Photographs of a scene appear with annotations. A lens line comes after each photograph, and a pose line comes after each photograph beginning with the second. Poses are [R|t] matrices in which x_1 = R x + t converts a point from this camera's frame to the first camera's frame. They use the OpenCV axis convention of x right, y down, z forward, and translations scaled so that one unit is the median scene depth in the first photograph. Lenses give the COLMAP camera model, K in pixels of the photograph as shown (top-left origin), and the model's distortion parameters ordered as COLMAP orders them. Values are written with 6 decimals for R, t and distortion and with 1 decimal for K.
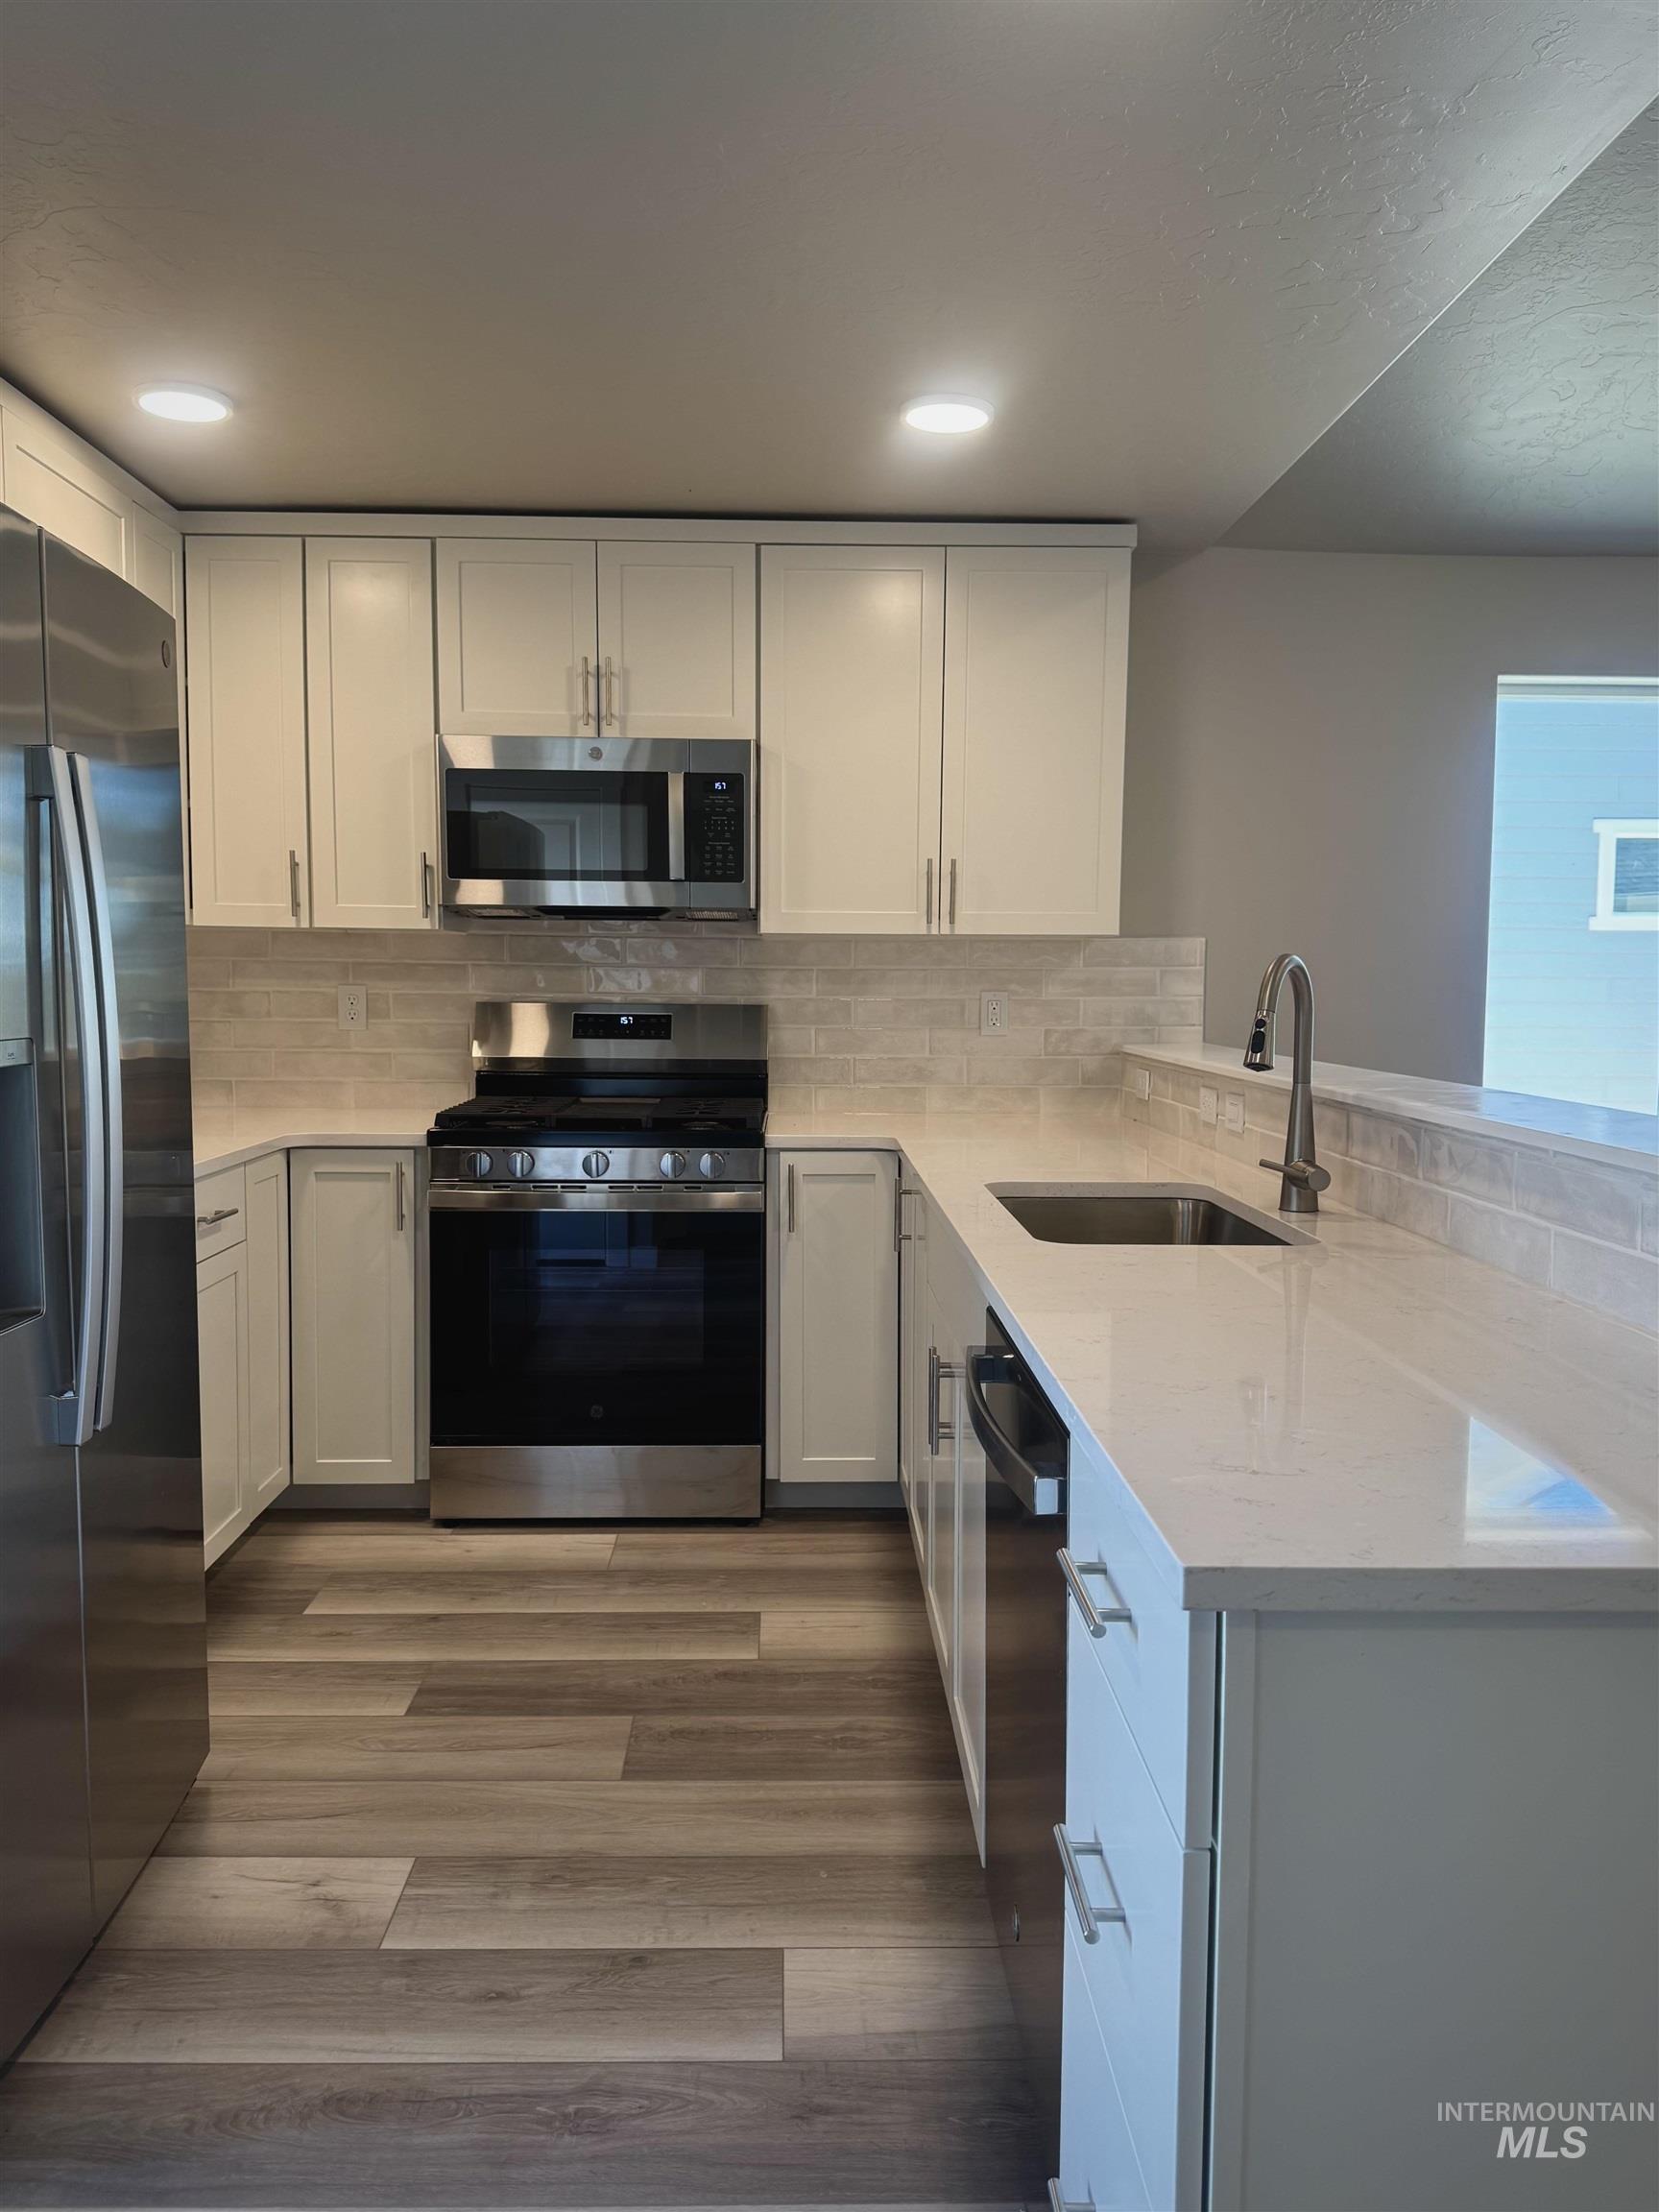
lens RADIAL K [[1628.2, 0, 829.5], [0, 1628.2, 1106.0], [0, 0, 1]] dist [0.132668, -0.238319]
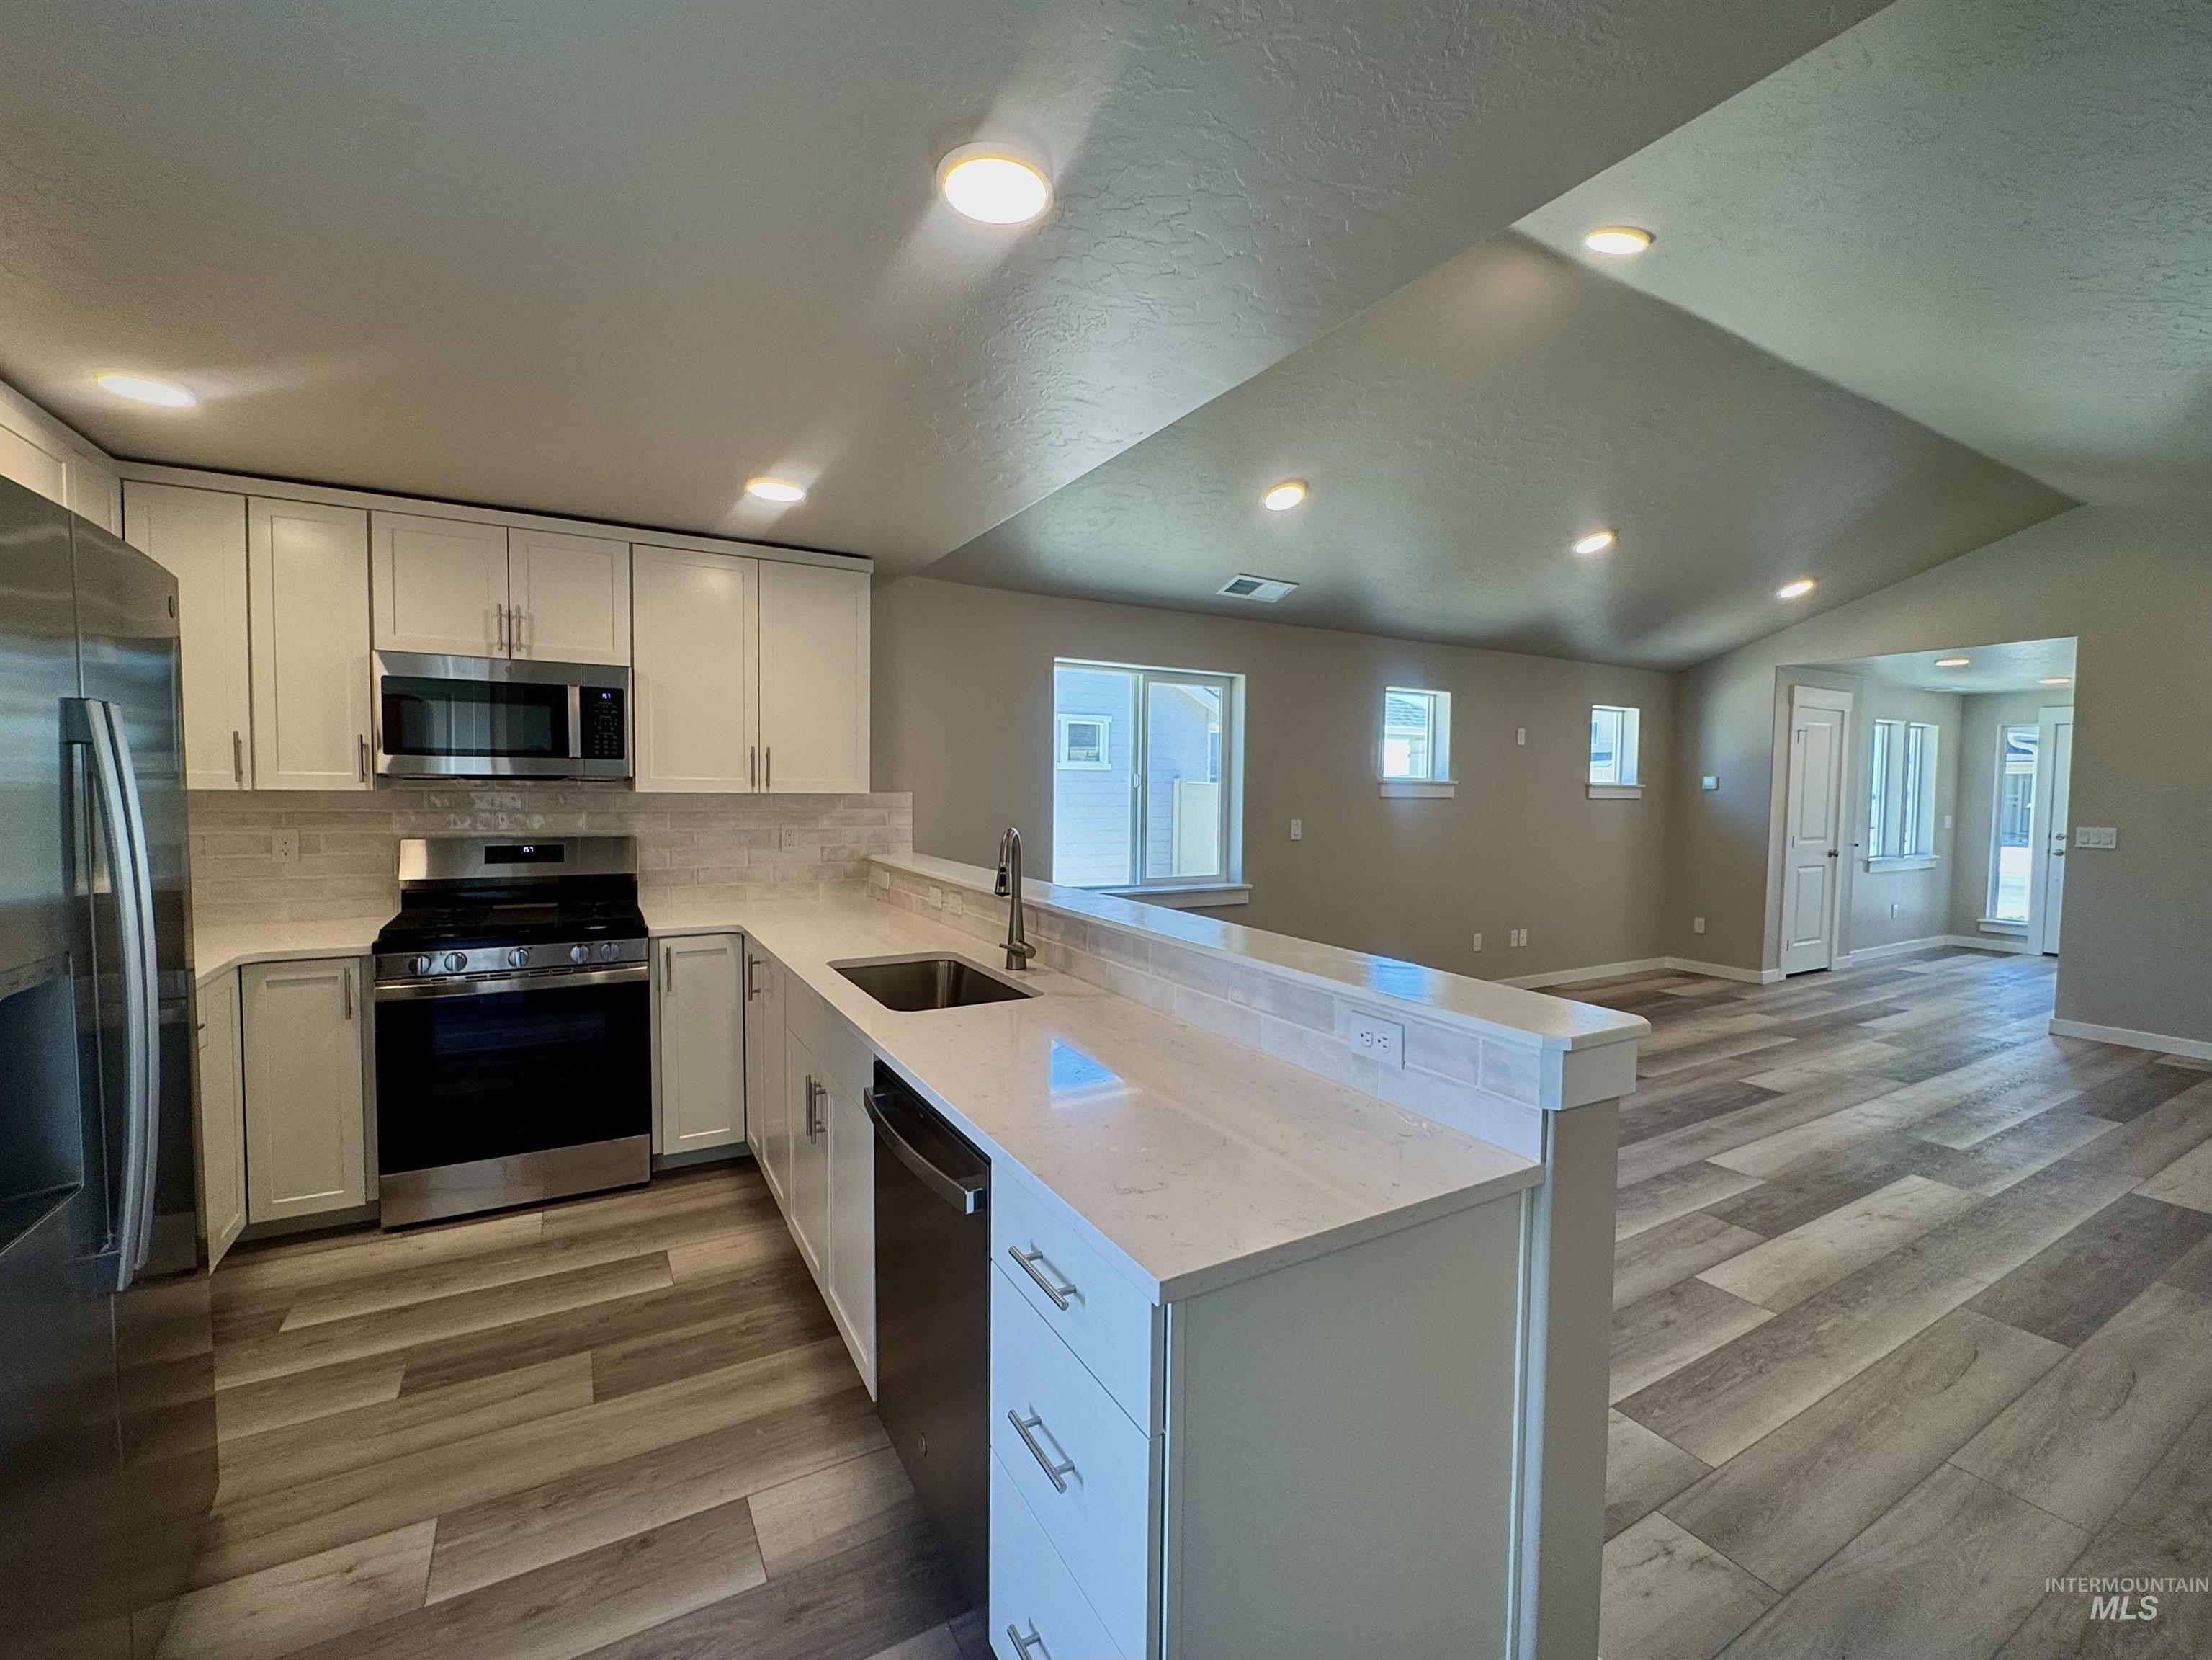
lens RADIAL K [[916.9, 0, 1106.0], [0, 916.9, 830.0], [0, 0, 1]] dist [-0.007304, 0.000157]
pose [[0.877382, -0.017716, 0.479466, -0.075376], [0.030424, 0.999361, -0.018747, -0.046578], [-0.478827, 0.031036, 0.877360, 0.048524]]
